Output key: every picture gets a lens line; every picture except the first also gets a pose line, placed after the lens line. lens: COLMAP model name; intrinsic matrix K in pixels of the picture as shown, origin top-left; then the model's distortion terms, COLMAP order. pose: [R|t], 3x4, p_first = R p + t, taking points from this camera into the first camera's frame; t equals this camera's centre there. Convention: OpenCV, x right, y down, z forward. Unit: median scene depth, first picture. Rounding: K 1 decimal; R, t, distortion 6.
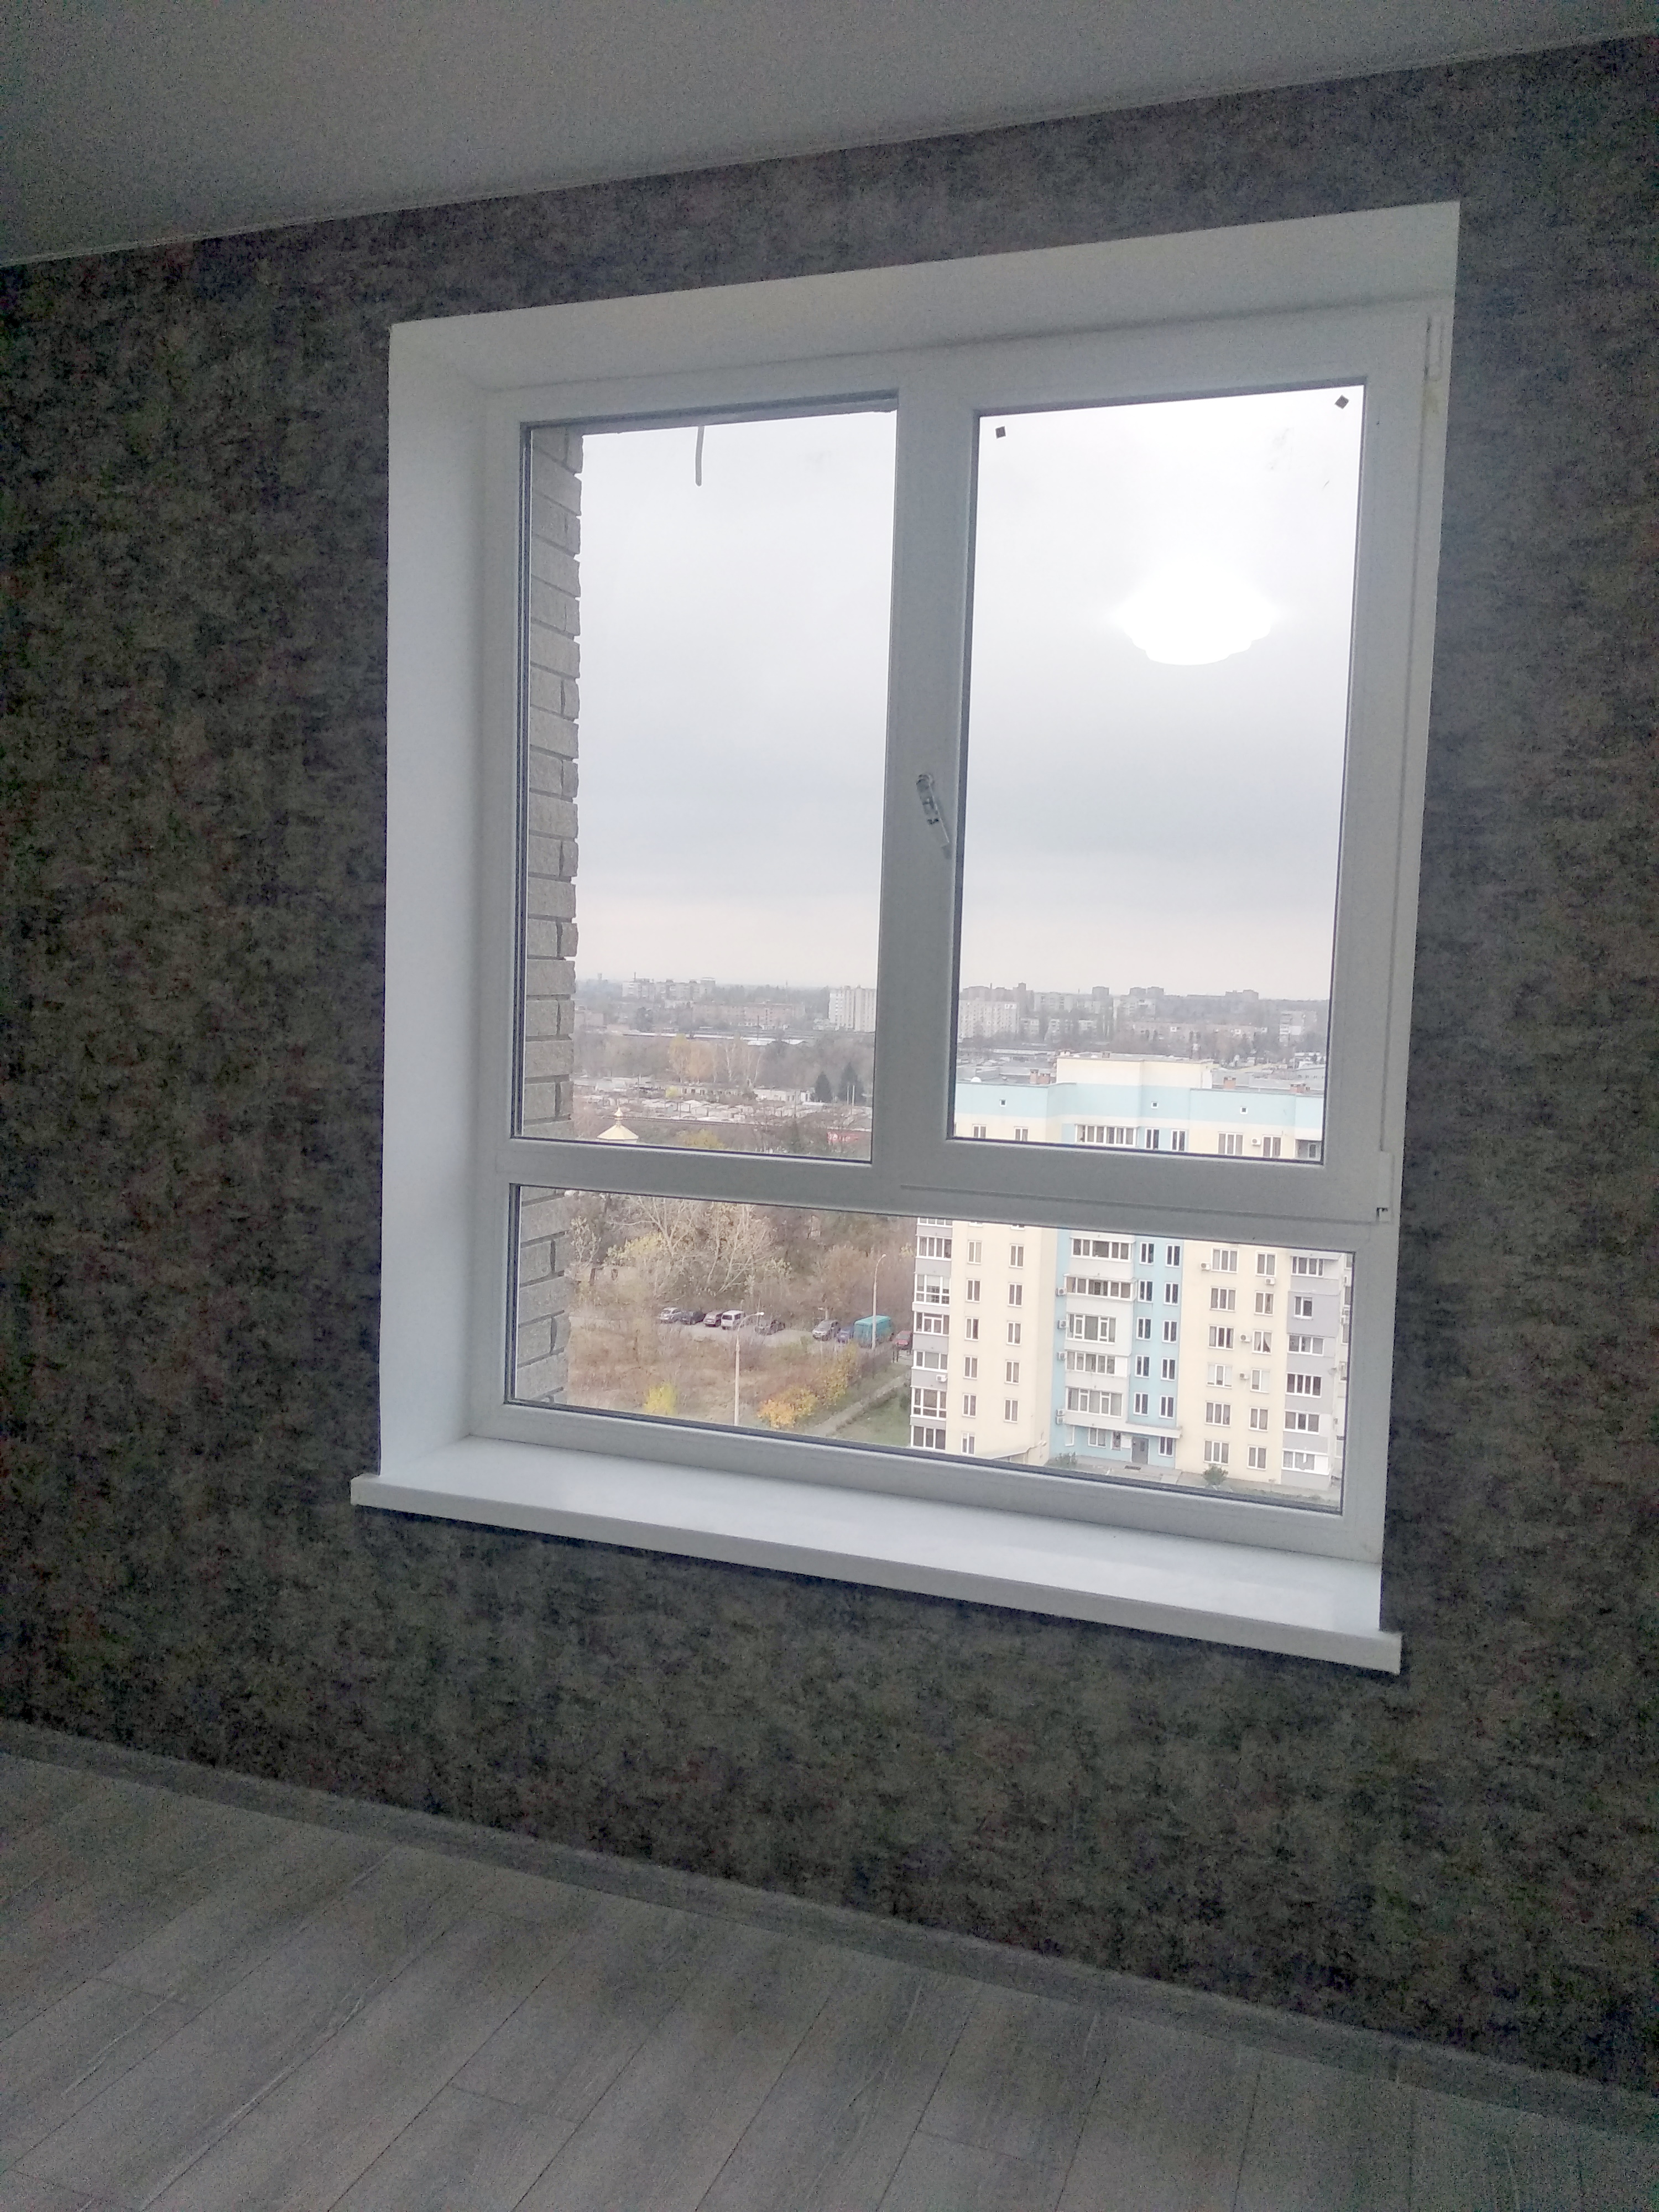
lens RADIAL K [[1697.8, 0, 829.5], [0, 1697.8, 1106.0], [0, 0, 1]] dist [0.030895, -0.045539]
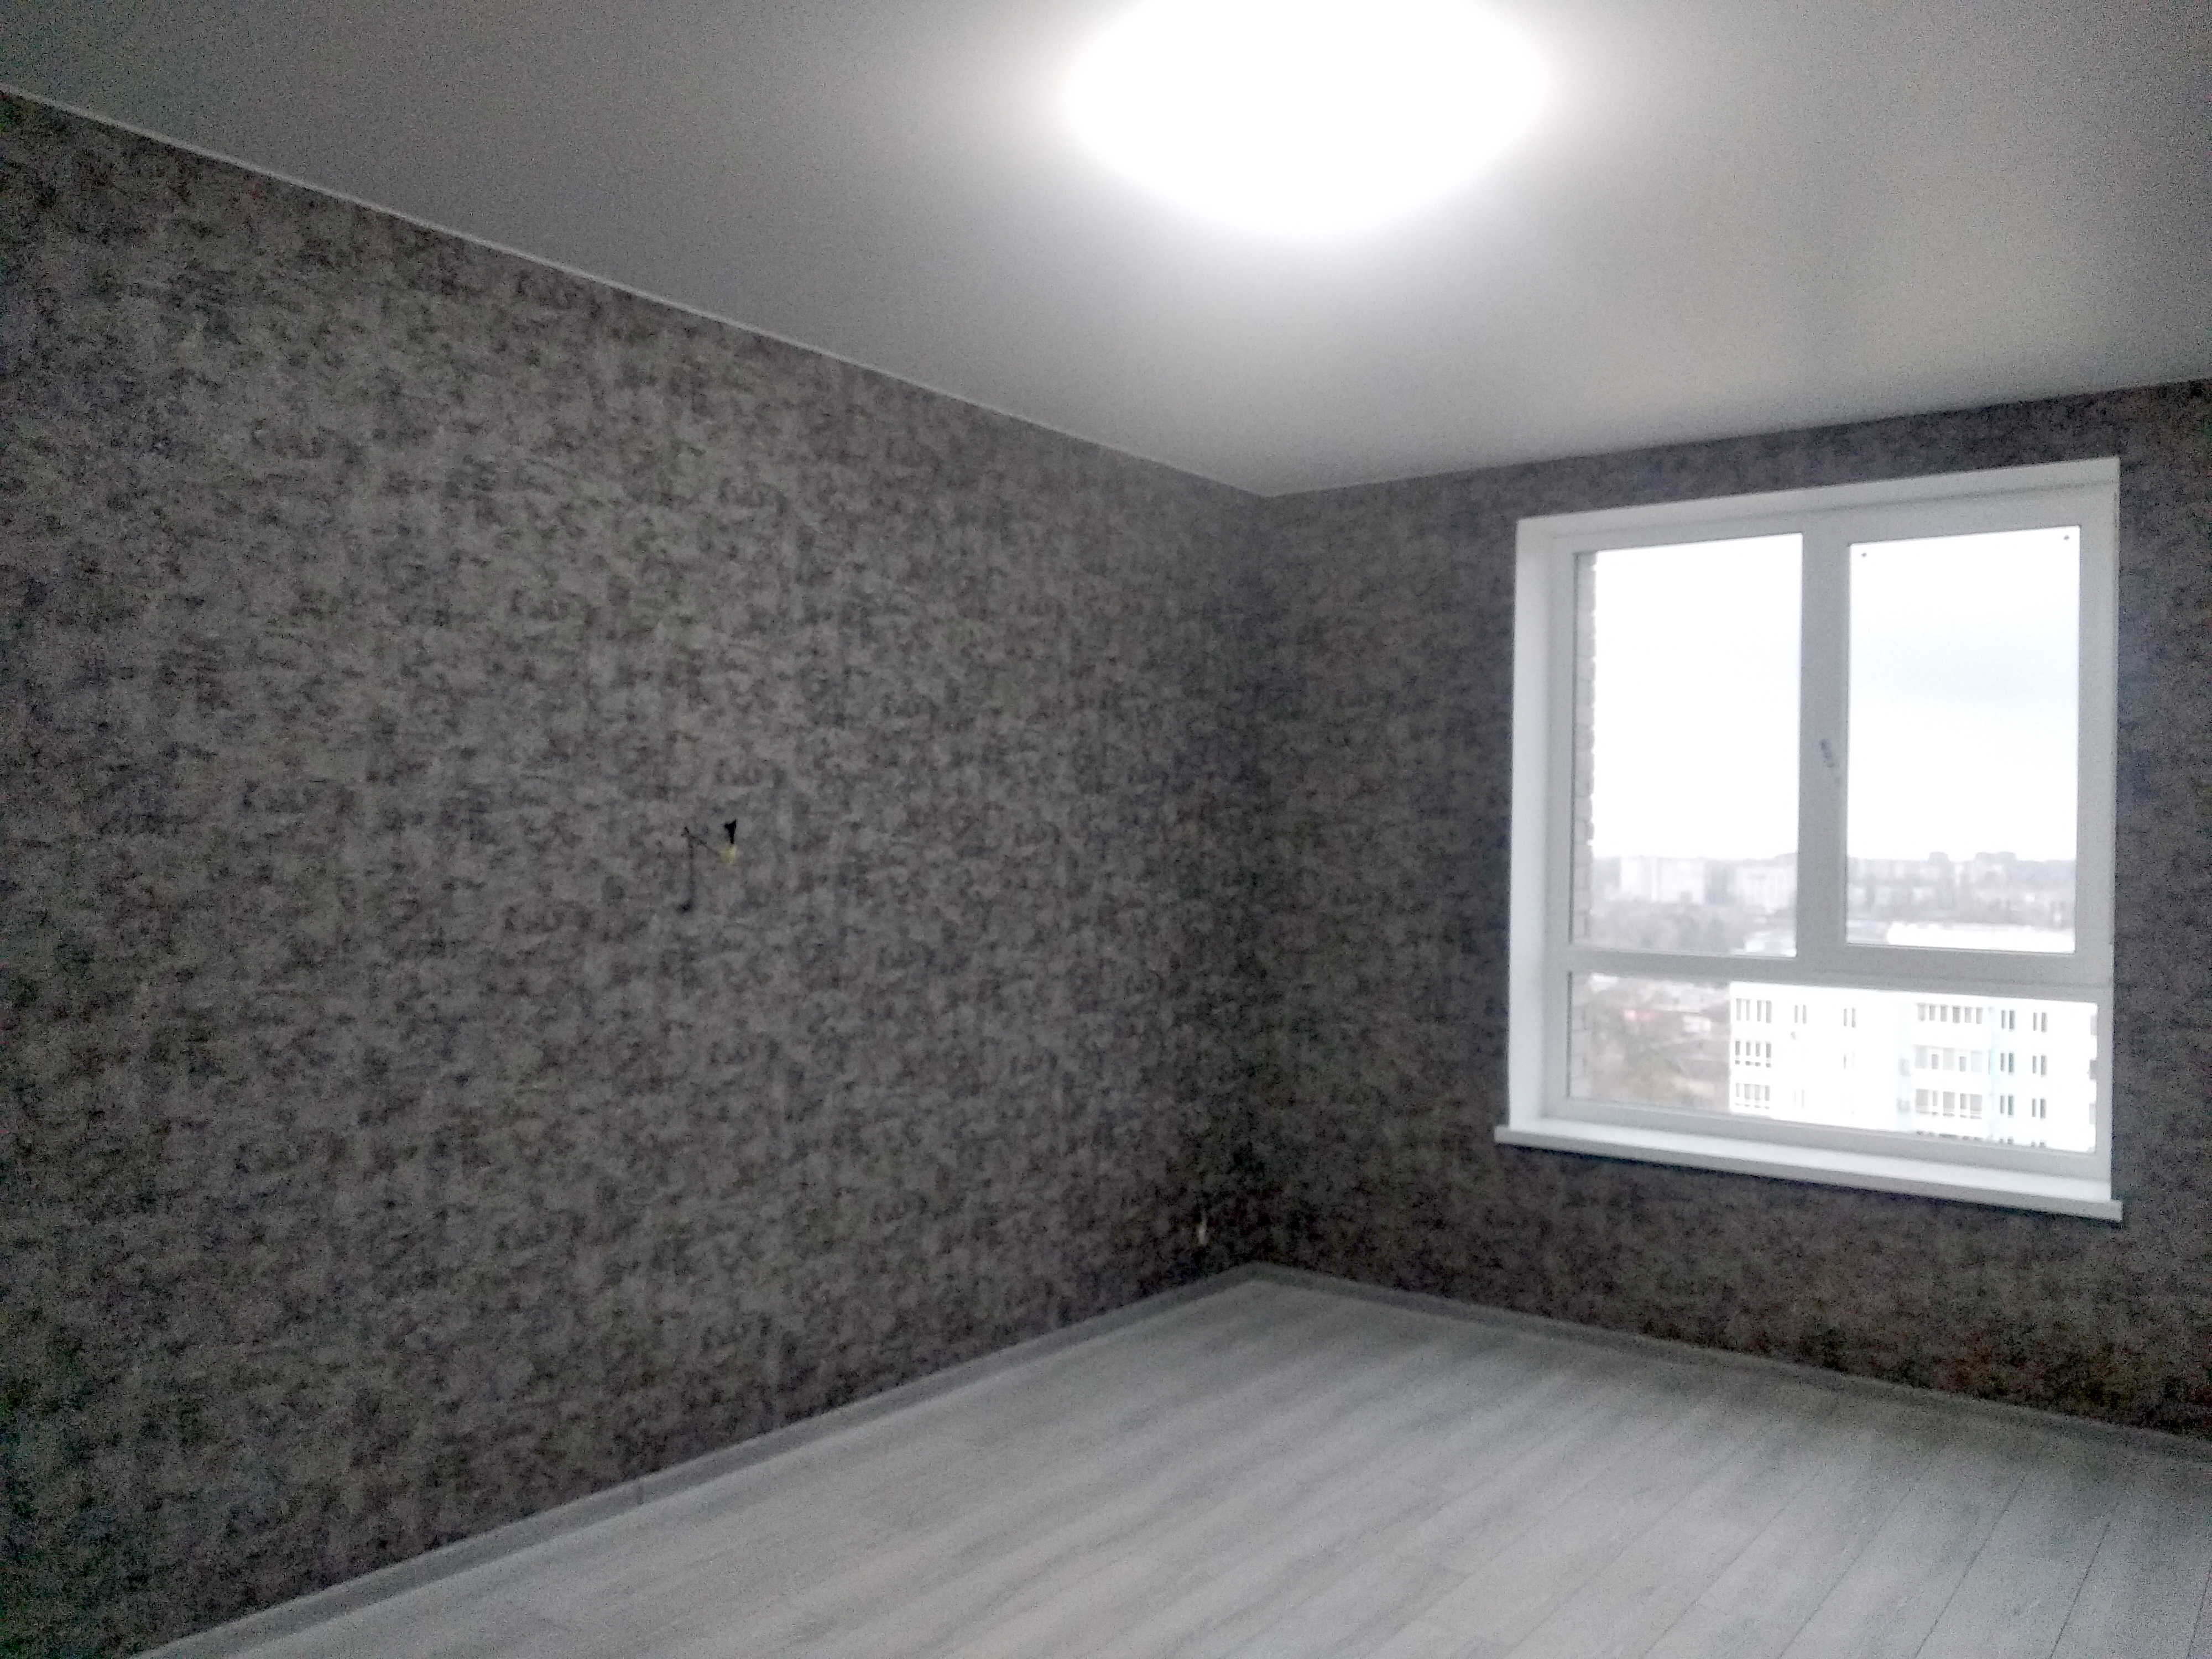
lens RADIAL K [[1697.8, 0, 1108.0], [0, 1697.8, 810.6], [0, 0, 1]] dist [0.030895, -0.045539]
pose [[0.956422, -0.018054, -0.291429, -0.145930], [-0.010374, 0.995355, -0.095710, 0.061632], [0.291804, 0.094562, 0.951792, -0.956389]]
